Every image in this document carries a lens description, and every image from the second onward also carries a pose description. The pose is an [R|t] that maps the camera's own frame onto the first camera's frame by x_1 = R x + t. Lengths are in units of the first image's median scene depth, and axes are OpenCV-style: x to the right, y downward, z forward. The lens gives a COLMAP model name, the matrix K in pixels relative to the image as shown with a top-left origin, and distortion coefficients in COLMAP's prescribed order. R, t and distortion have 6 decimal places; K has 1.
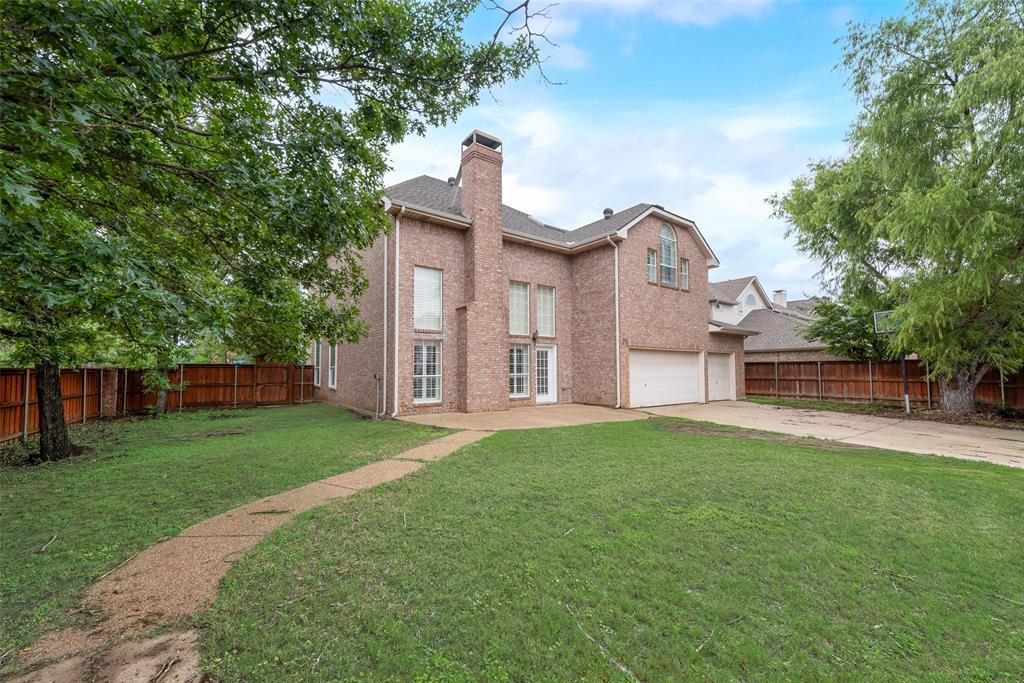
lens RADIAL K [[400.8, 0, 509.4], [0, 400.8, 346.5], [0, 0, 1]] dist [0.002437, 0.000154]
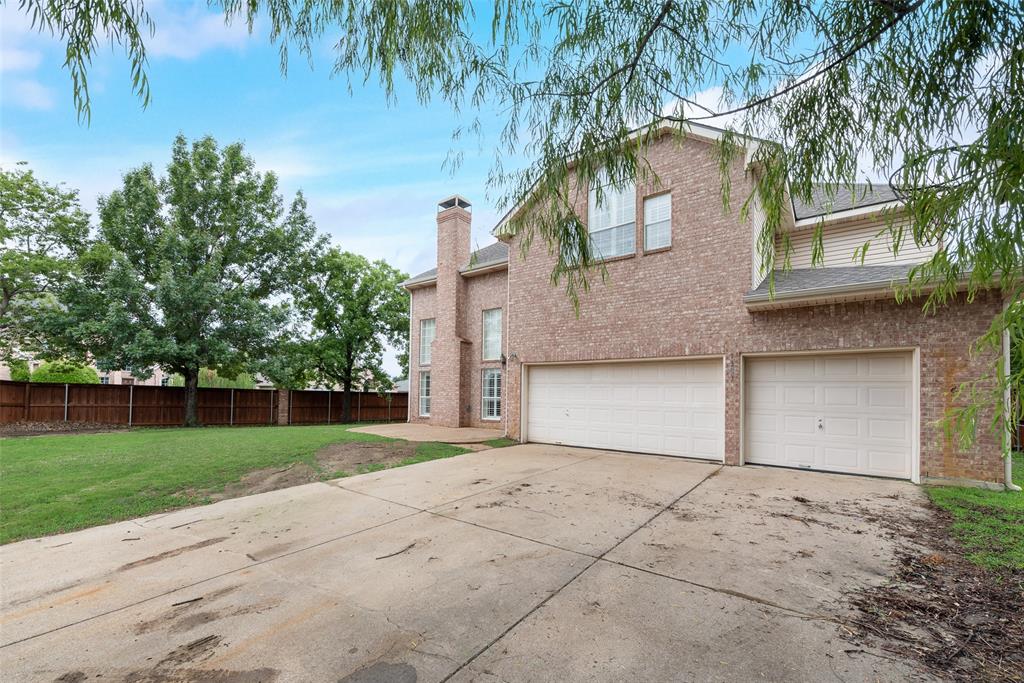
lens RADIAL K [[400.8, 0, 511.8], [0, 400.8, 344.7], [0, 0, 1]] dist [0.002437, 0.000154]
pose [[0.263770, -0.120651, -0.957010, 0.878085], [0.032330, 0.992695, -0.116239, 0.045960], [0.964044, -0.000280, 0.265744, 0.639360]]
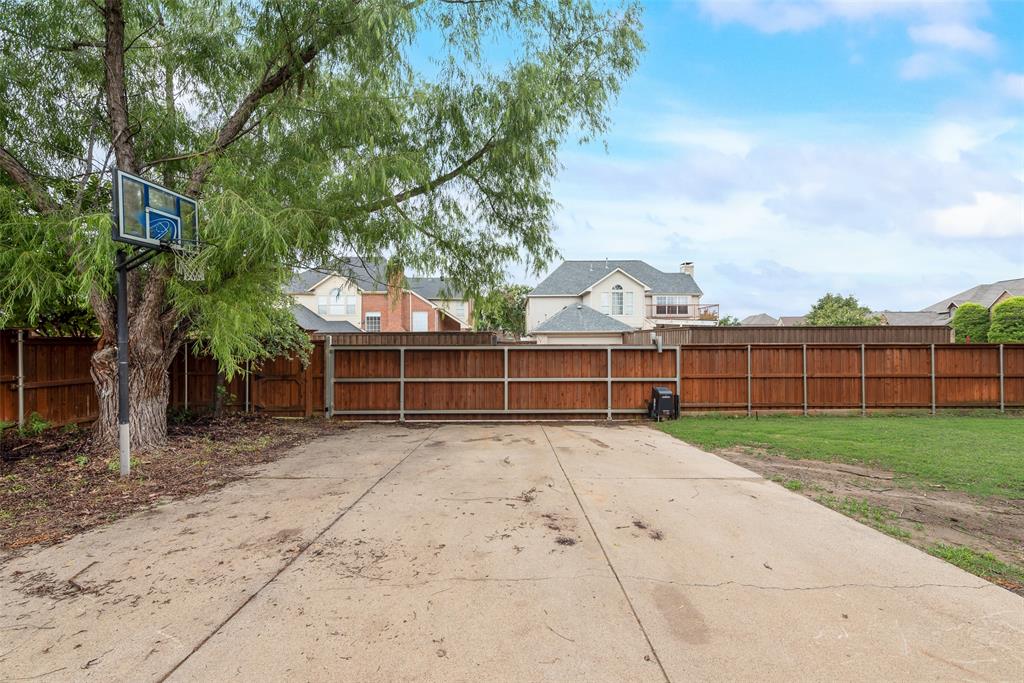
lens RADIAL K [[400.8, 0, 512.4], [0, 400.8, 346.2], [0, 0, 1]] dist [0.002437, 0.000154]
pose [[-0.804160, -0.001497, 0.594411, 0.455750], [-0.031995, 0.998656, -0.040770, 0.044740], [-0.593551, -0.051804, -0.803127, 0.904612]]
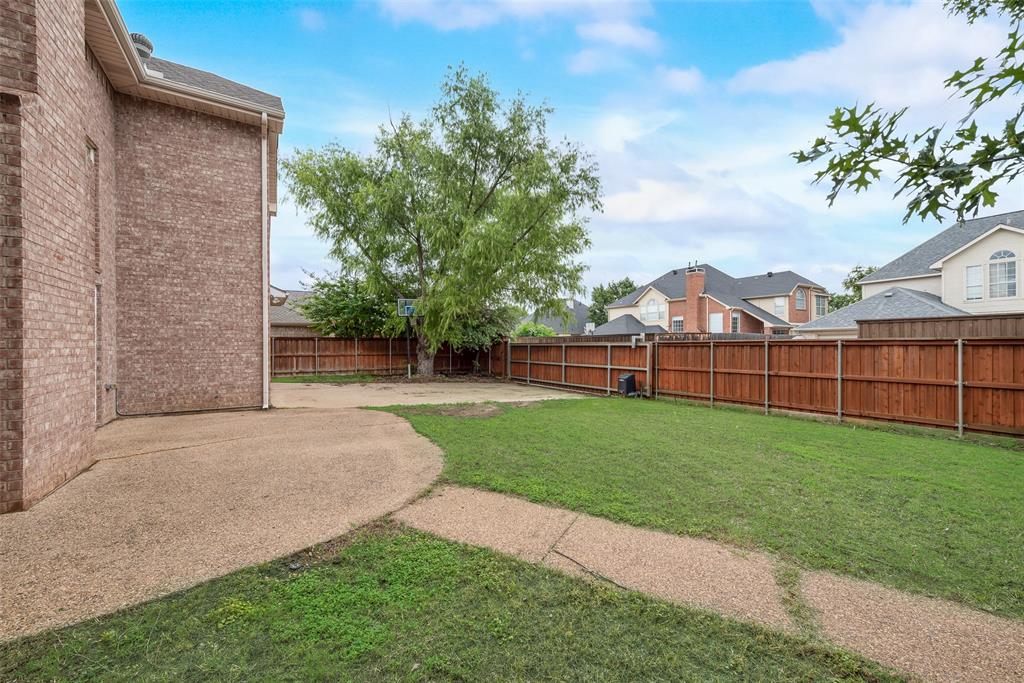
lens RADIAL K [[400.8, 0, 515.0], [0, 400.8, 343.8], [0, 0, 1]] dist [0.002437, 0.000154]
pose [[0.089093, 0.004219, 0.996014, -0.220228], [-0.056146, 0.998422, 0.000793, 0.025596], [-0.994440, -0.055993, 0.089189, 0.431265]]
